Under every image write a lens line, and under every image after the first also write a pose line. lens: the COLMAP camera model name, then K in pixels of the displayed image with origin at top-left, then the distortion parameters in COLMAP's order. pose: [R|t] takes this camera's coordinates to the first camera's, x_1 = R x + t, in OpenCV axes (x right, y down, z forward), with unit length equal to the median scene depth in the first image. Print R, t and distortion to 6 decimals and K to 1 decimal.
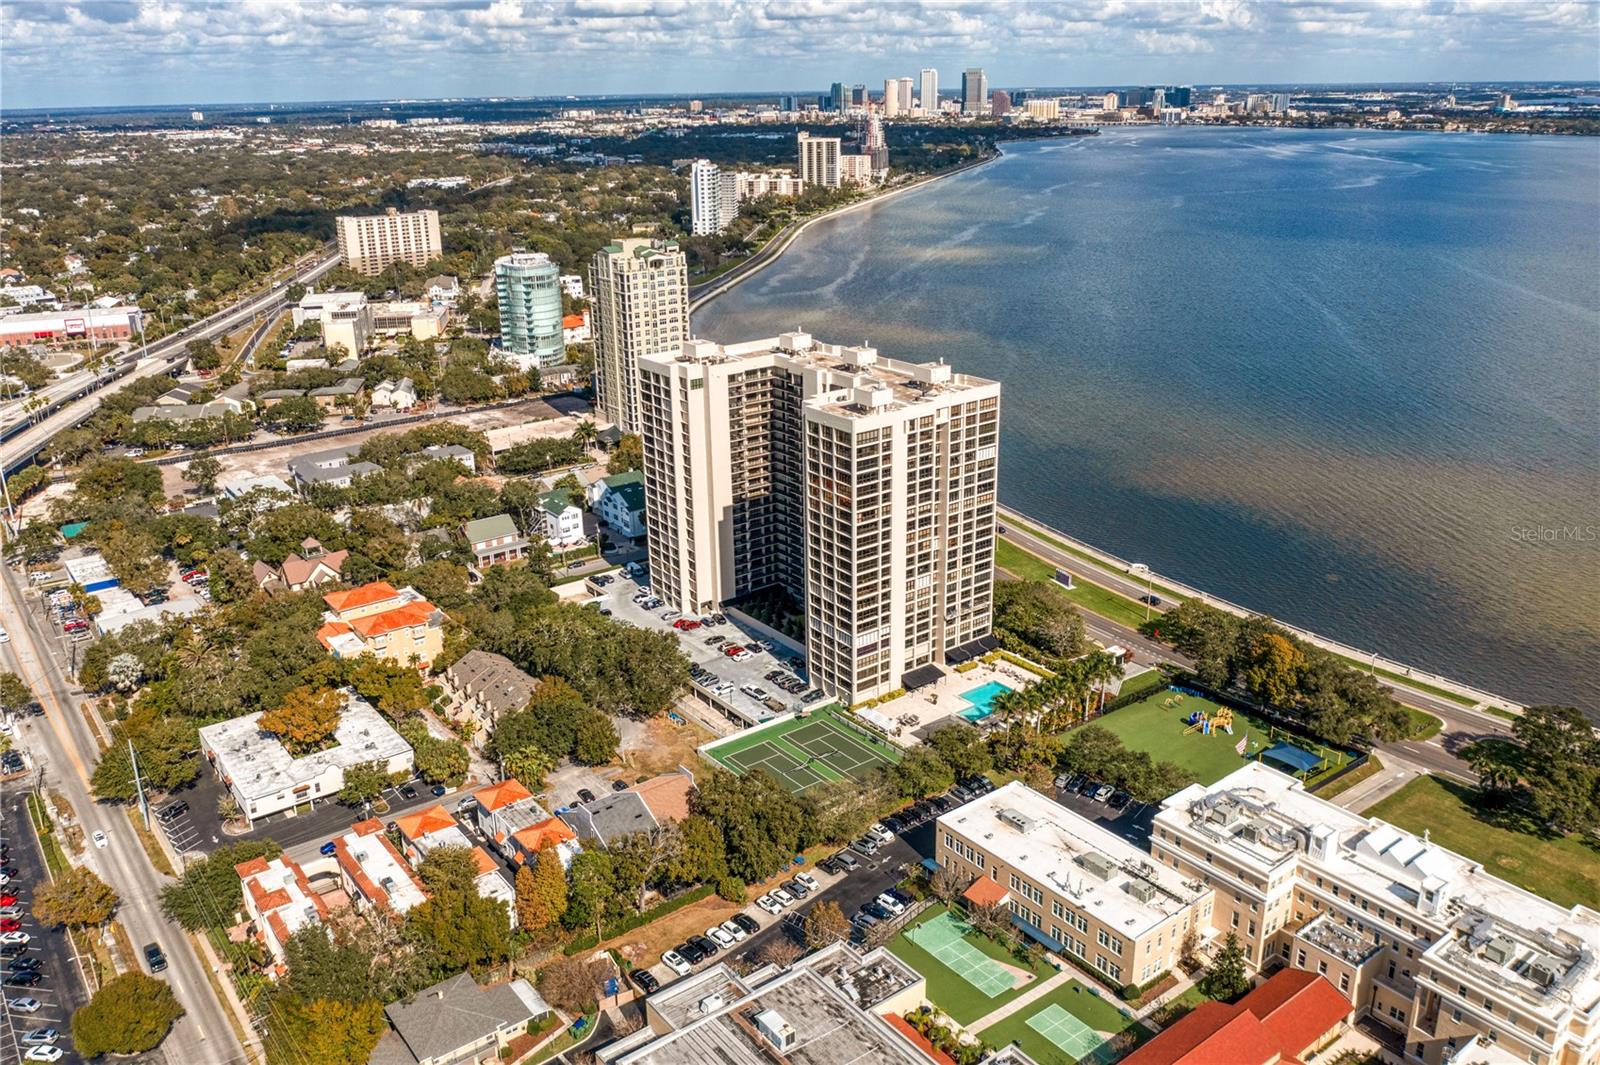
lens RADIAL K [[1304.4, 0, 801.4], [0, 1304.4, 532.3], [0, 0, 1]] dist [-0.015890, -0.006741]
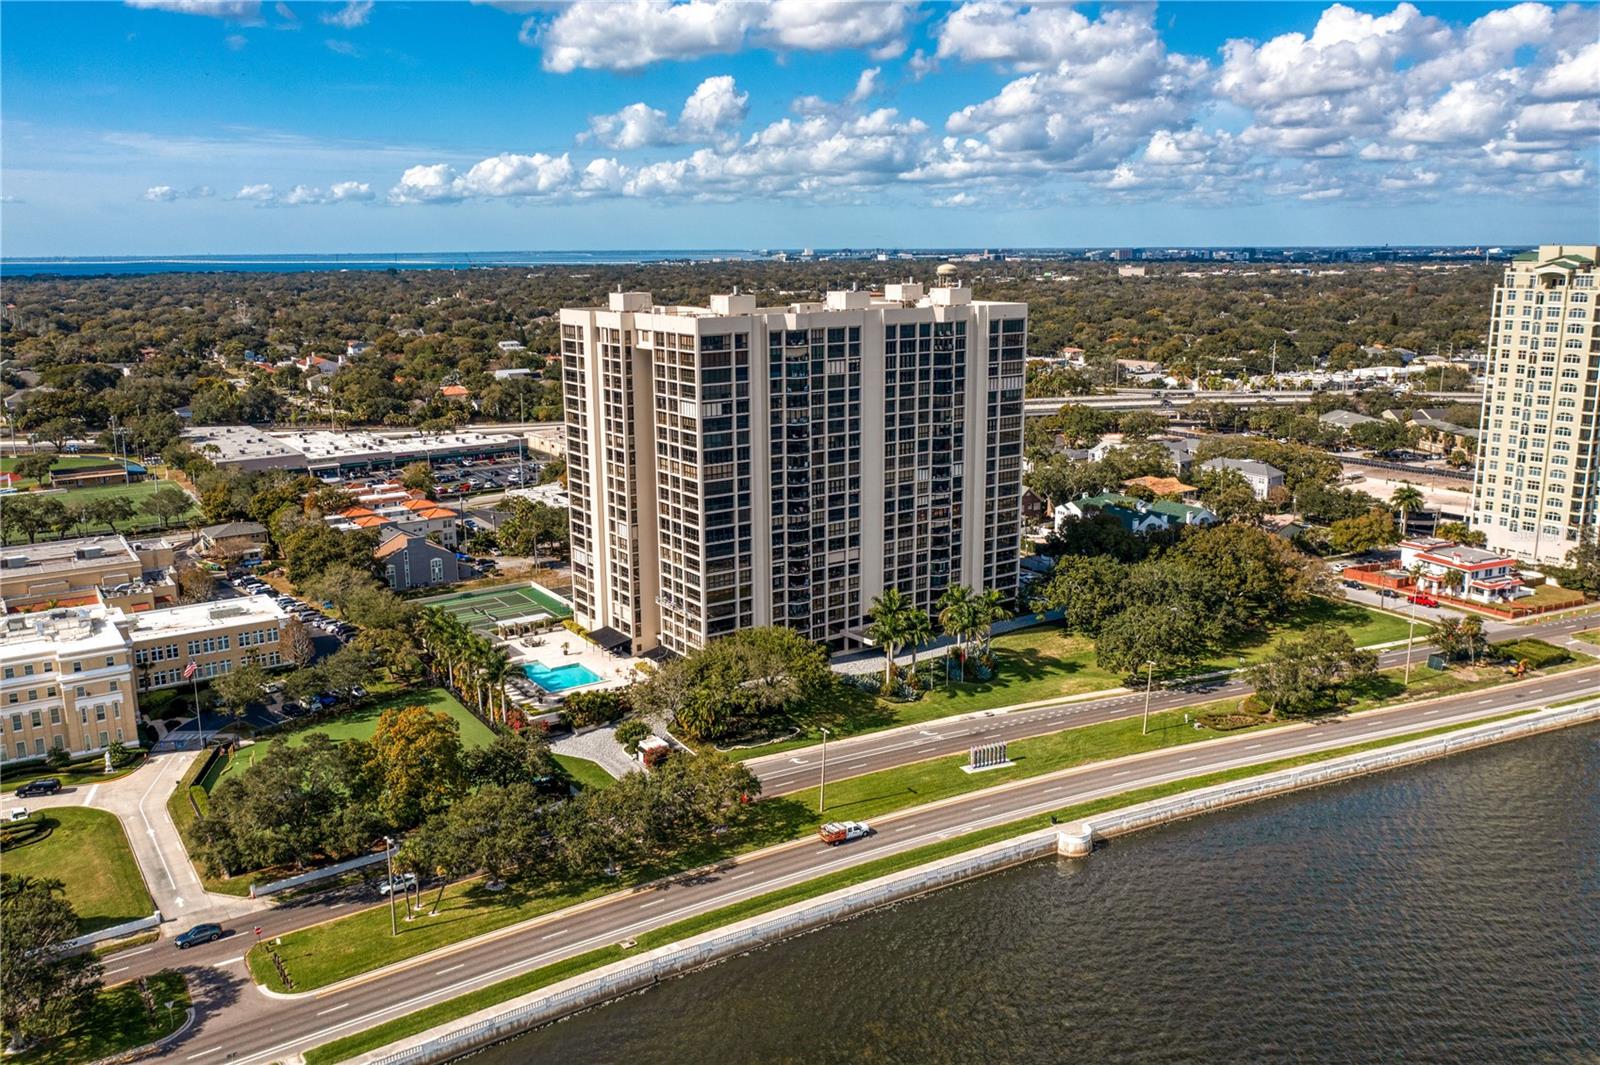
lens RADIAL K [[1304.4, 0, 800.7], [0, 1304.4, 532.1], [0, 0, 1]] dist [-0.015890, -0.006741]
pose [[-0.054187, 0.228920, -0.971936, 0.891572], [-0.320786, 0.917779, 0.234048, -0.193171], [0.945600, 0.324466, 0.023703, 1.062908]]
